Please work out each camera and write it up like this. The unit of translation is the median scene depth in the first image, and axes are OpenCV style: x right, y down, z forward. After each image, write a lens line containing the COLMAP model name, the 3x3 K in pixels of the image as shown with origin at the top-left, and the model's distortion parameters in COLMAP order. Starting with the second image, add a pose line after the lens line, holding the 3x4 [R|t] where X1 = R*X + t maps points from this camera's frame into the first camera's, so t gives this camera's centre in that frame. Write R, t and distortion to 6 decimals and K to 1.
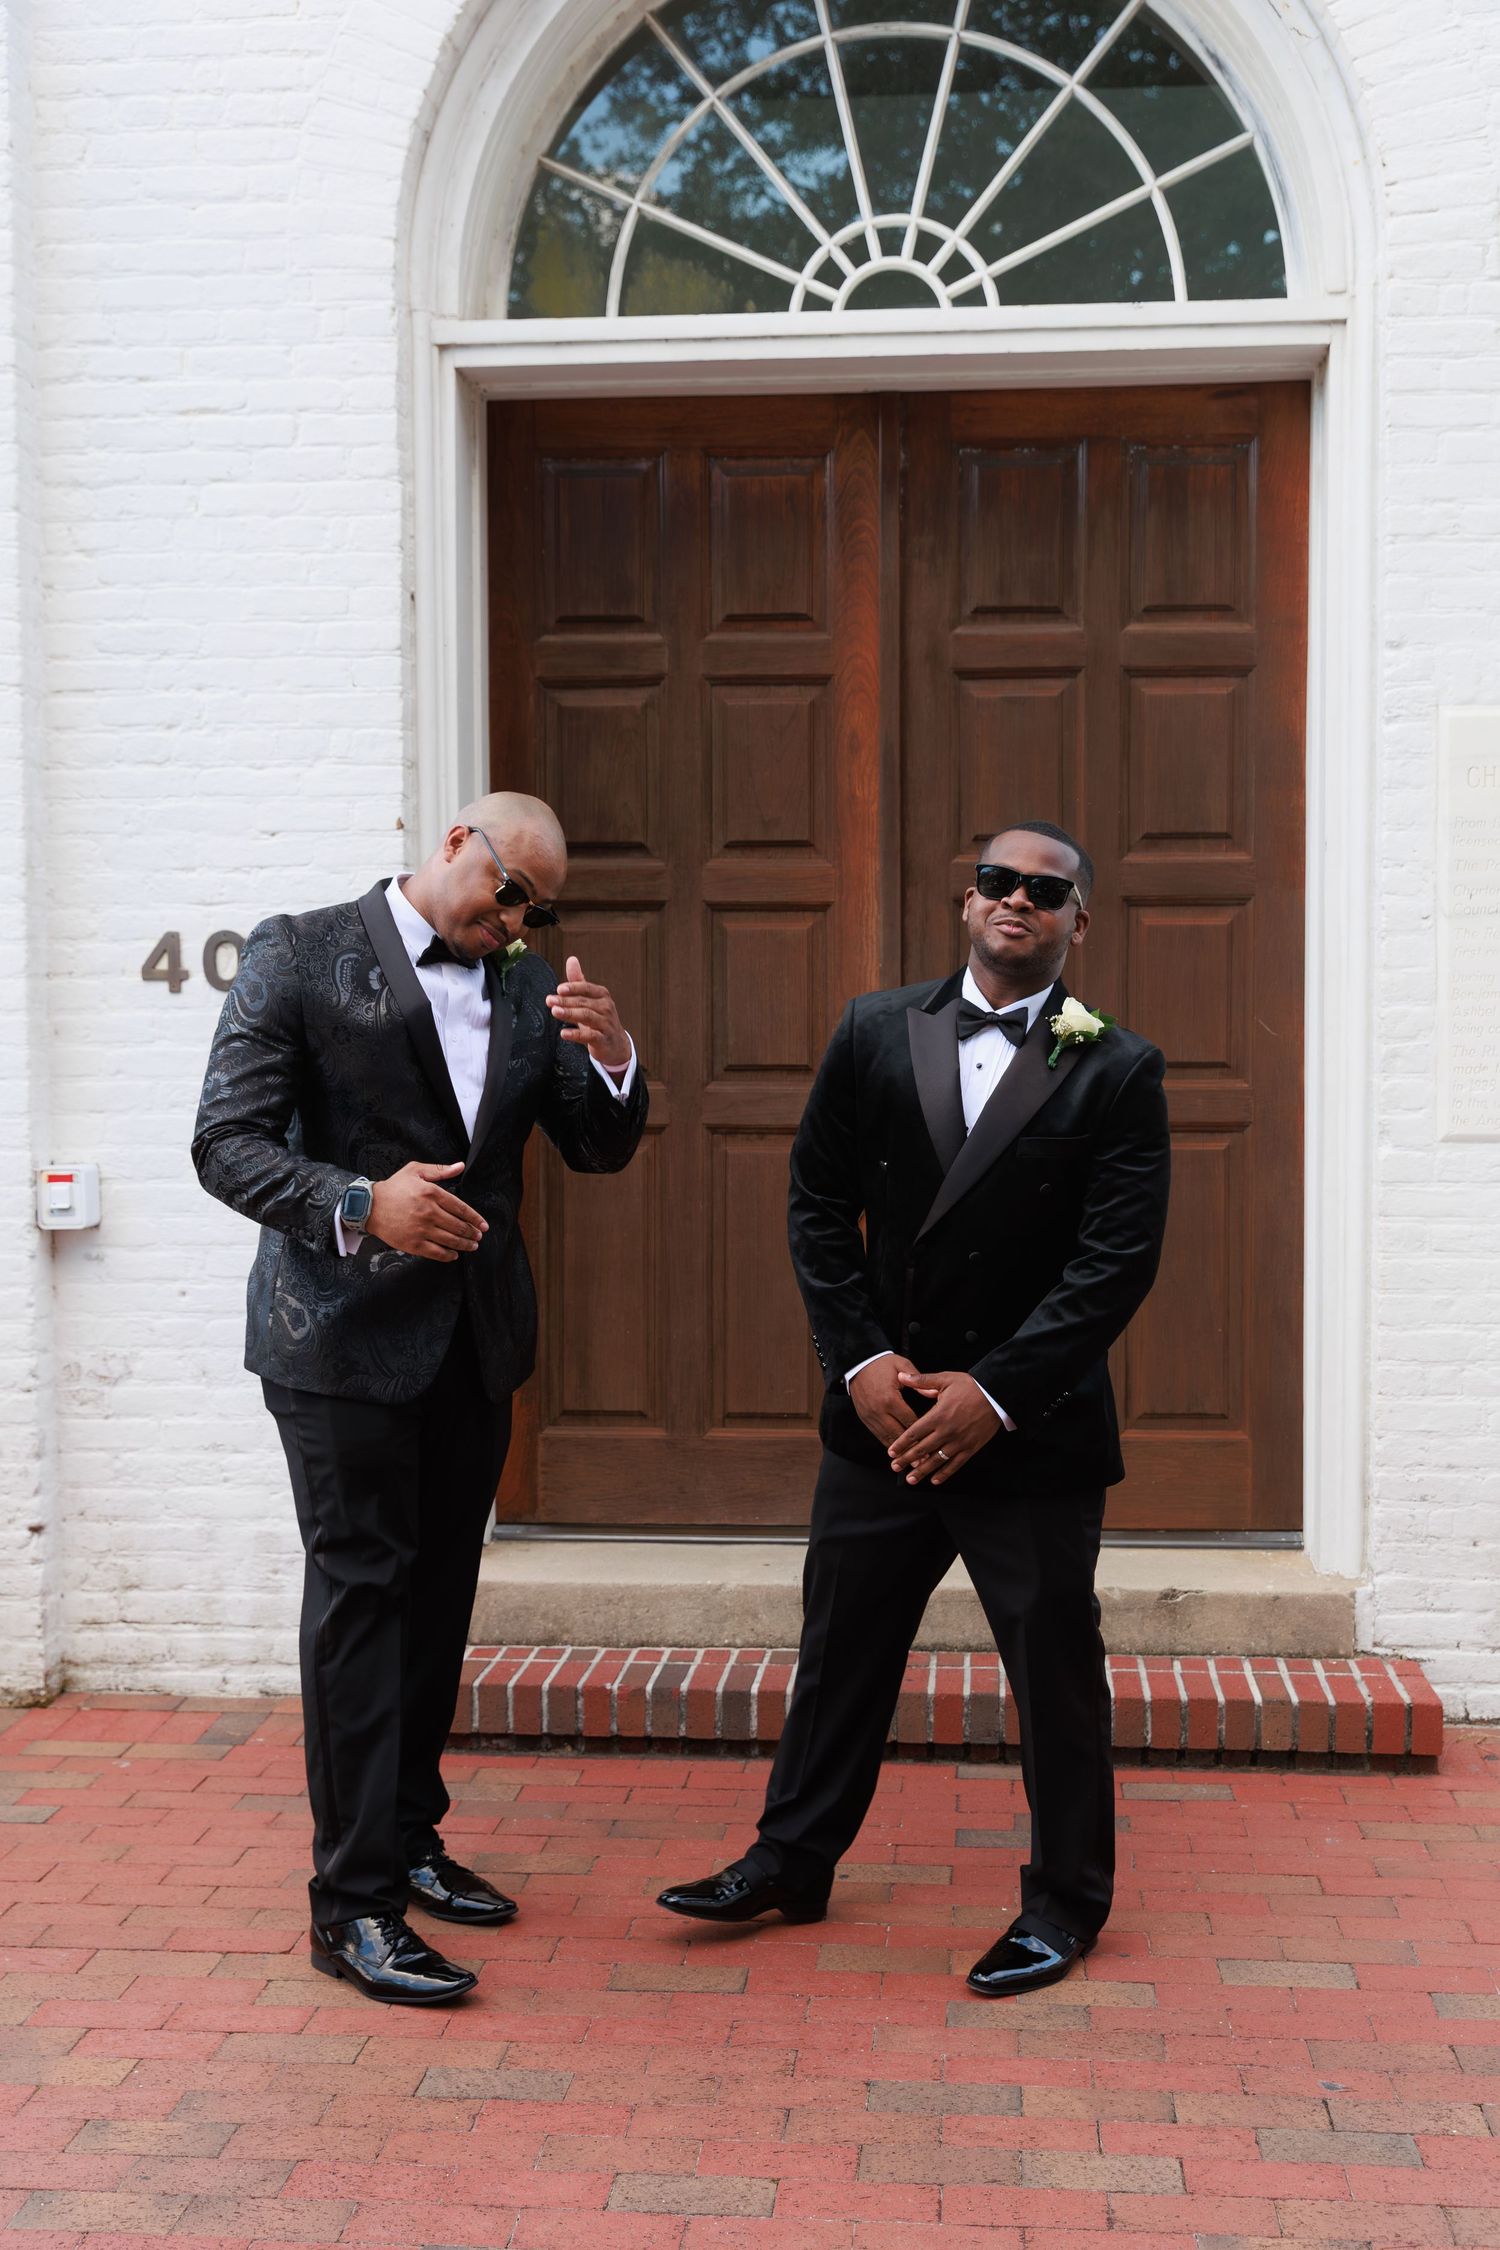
lens RADIAL K [[2642.2, 0, 788.7], [0, 2642.2, 1162.5], [0, 0, 1]] dist [0.000748, 0.021121]
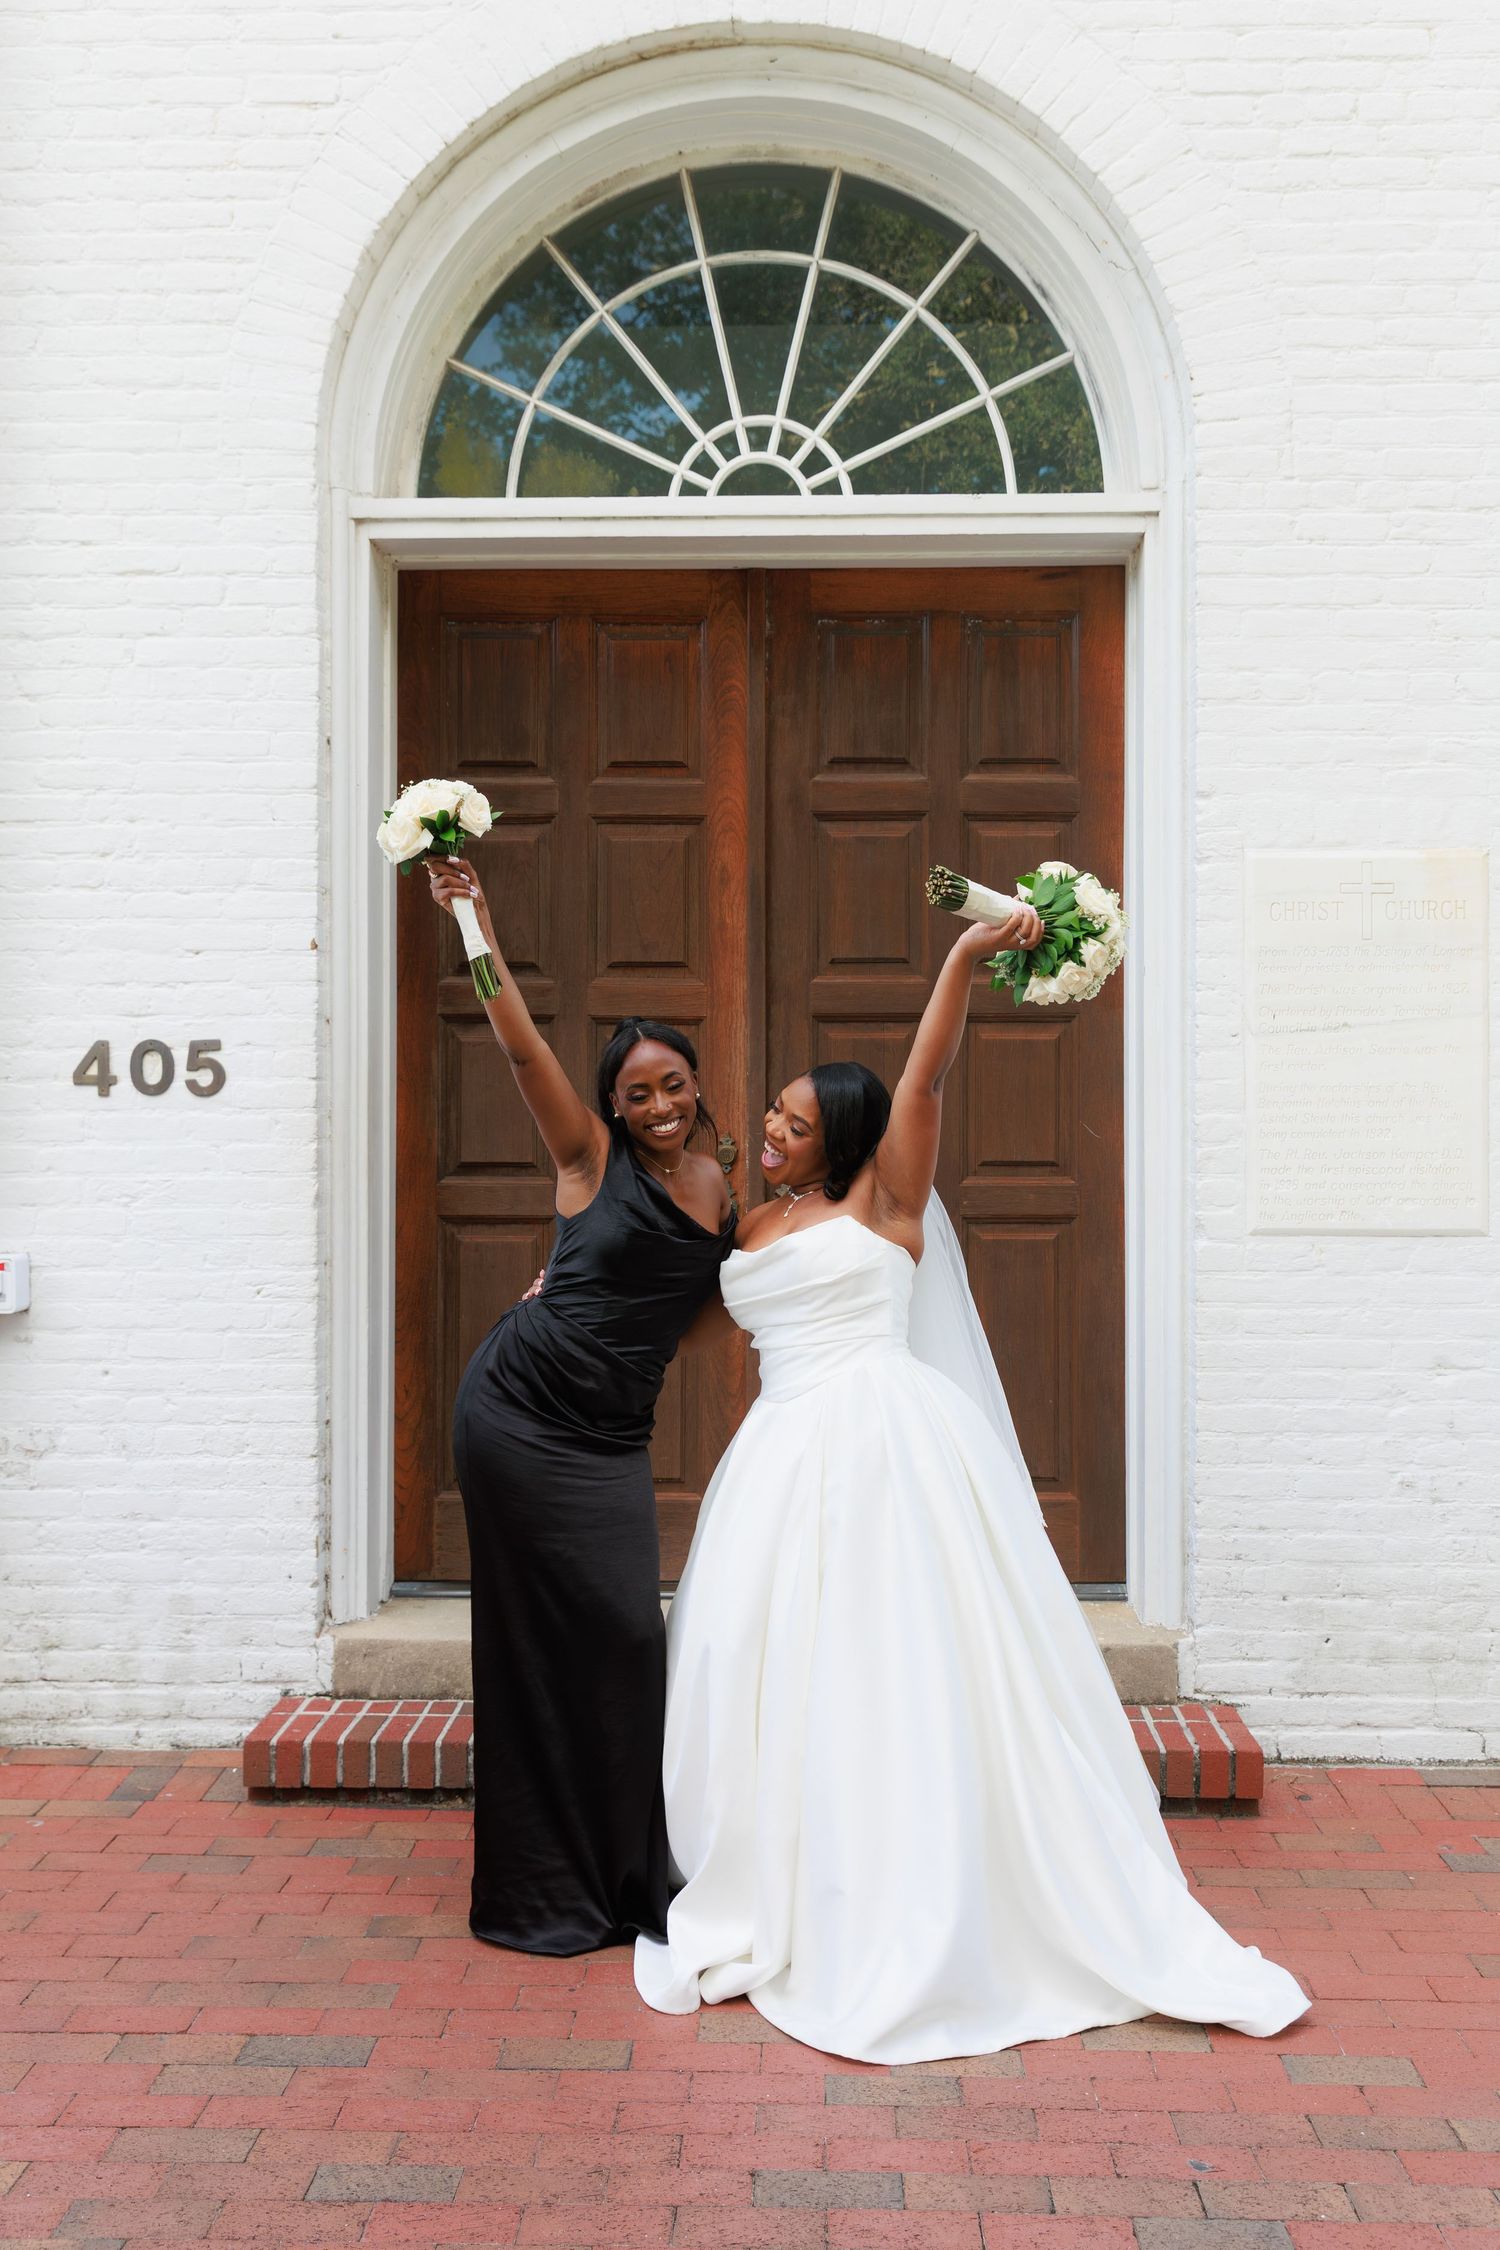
lens RADIAL K [[2172.2, 0, 769.7], [0, 2172.2, 1086.7], [0, 0, 1]] dist [0.001884, 0.017761]
pose [[0.998311, 0.004797, 0.057897, -0.009389], [-0.001212, 0.998089, -0.061788, -0.012944], [-0.058083, 0.061613, 0.996409, 0.088422]]
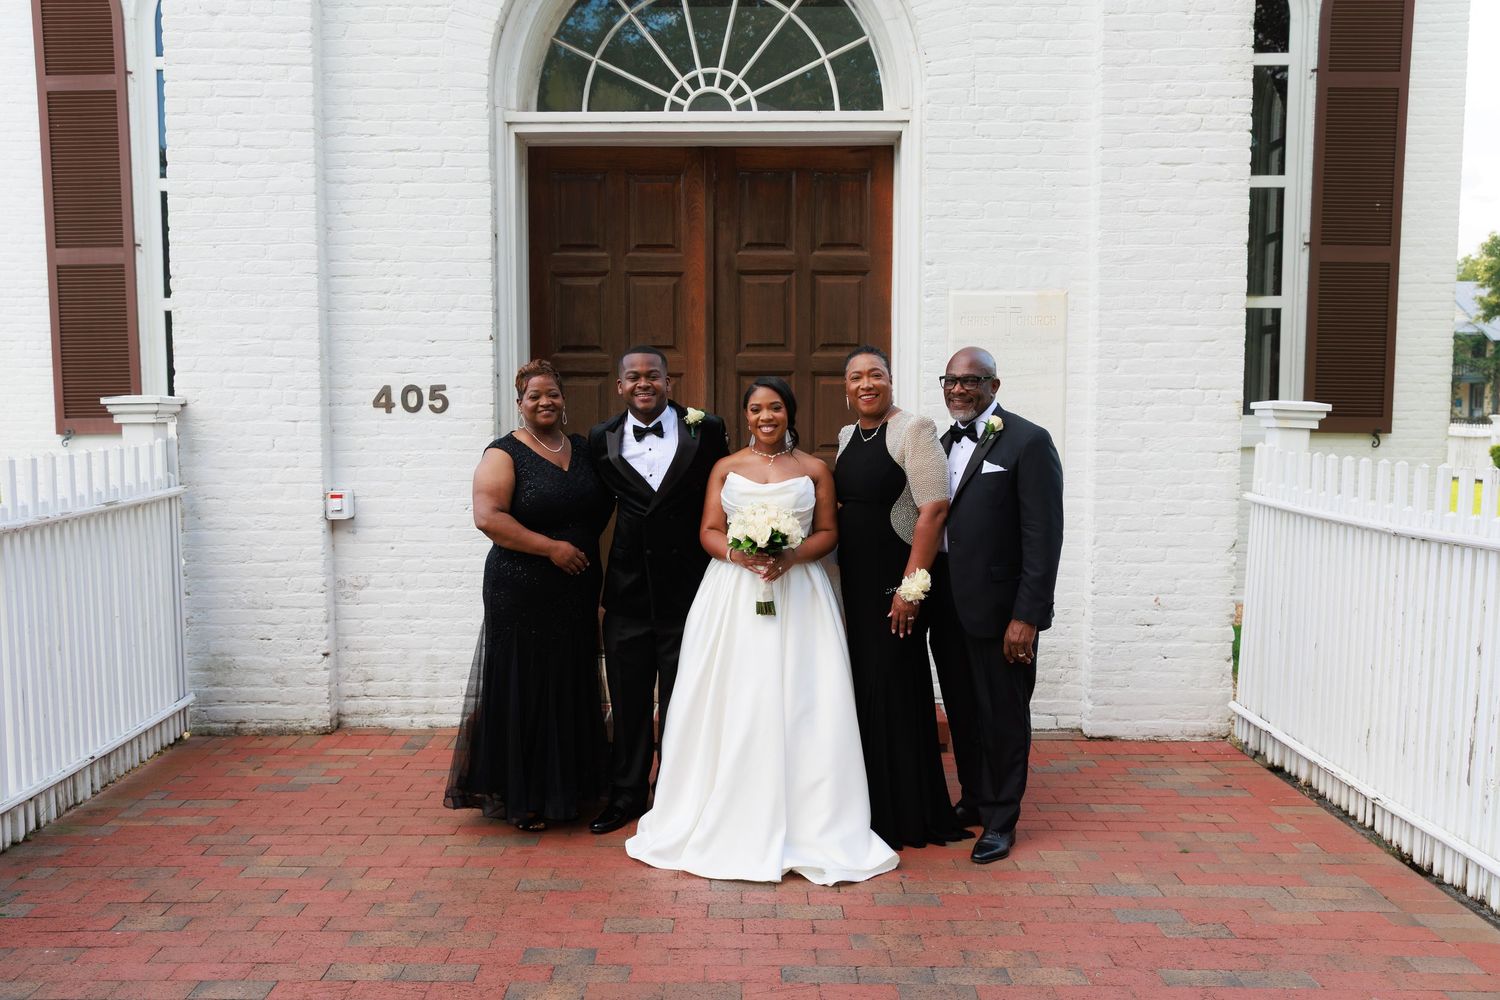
lens RADIAL K [[1251.3, 0, 741.1], [0, 1251.3, 507.1], [0, 0, 1]] dist [-0.001202, 0.005076]
pose [[0.996976, -0.002432, 0.077667, -0.018592], [0.001136, 0.999860, 0.016721, -0.002234], [-0.077697, -0.016582, 0.996839, -0.072368]]
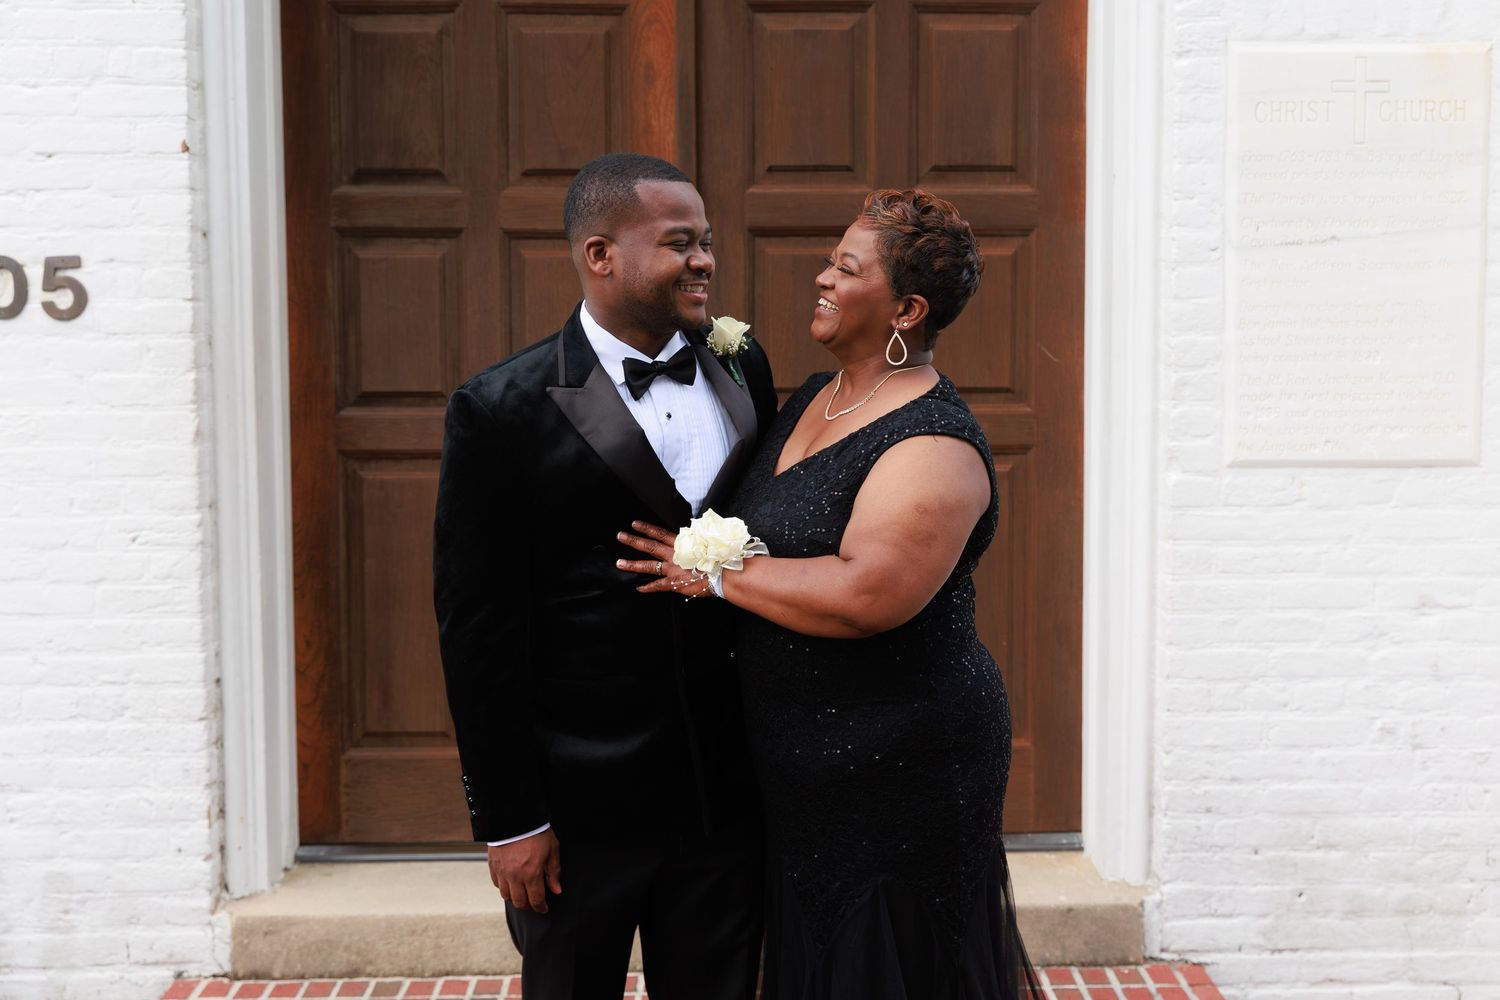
lens RADIAL K [[1987.4, 0, 801.1], [0, 1987.4, 487.8], [0, 0, 1]] dist [0.003139, 0.028756]
pose [[0.992473, -0.009319, 0.122107, -0.012646], [0.005649, 0.999523, 0.030366, -0.023472], [-0.122331, -0.029447, 0.992052, 0.241038]]
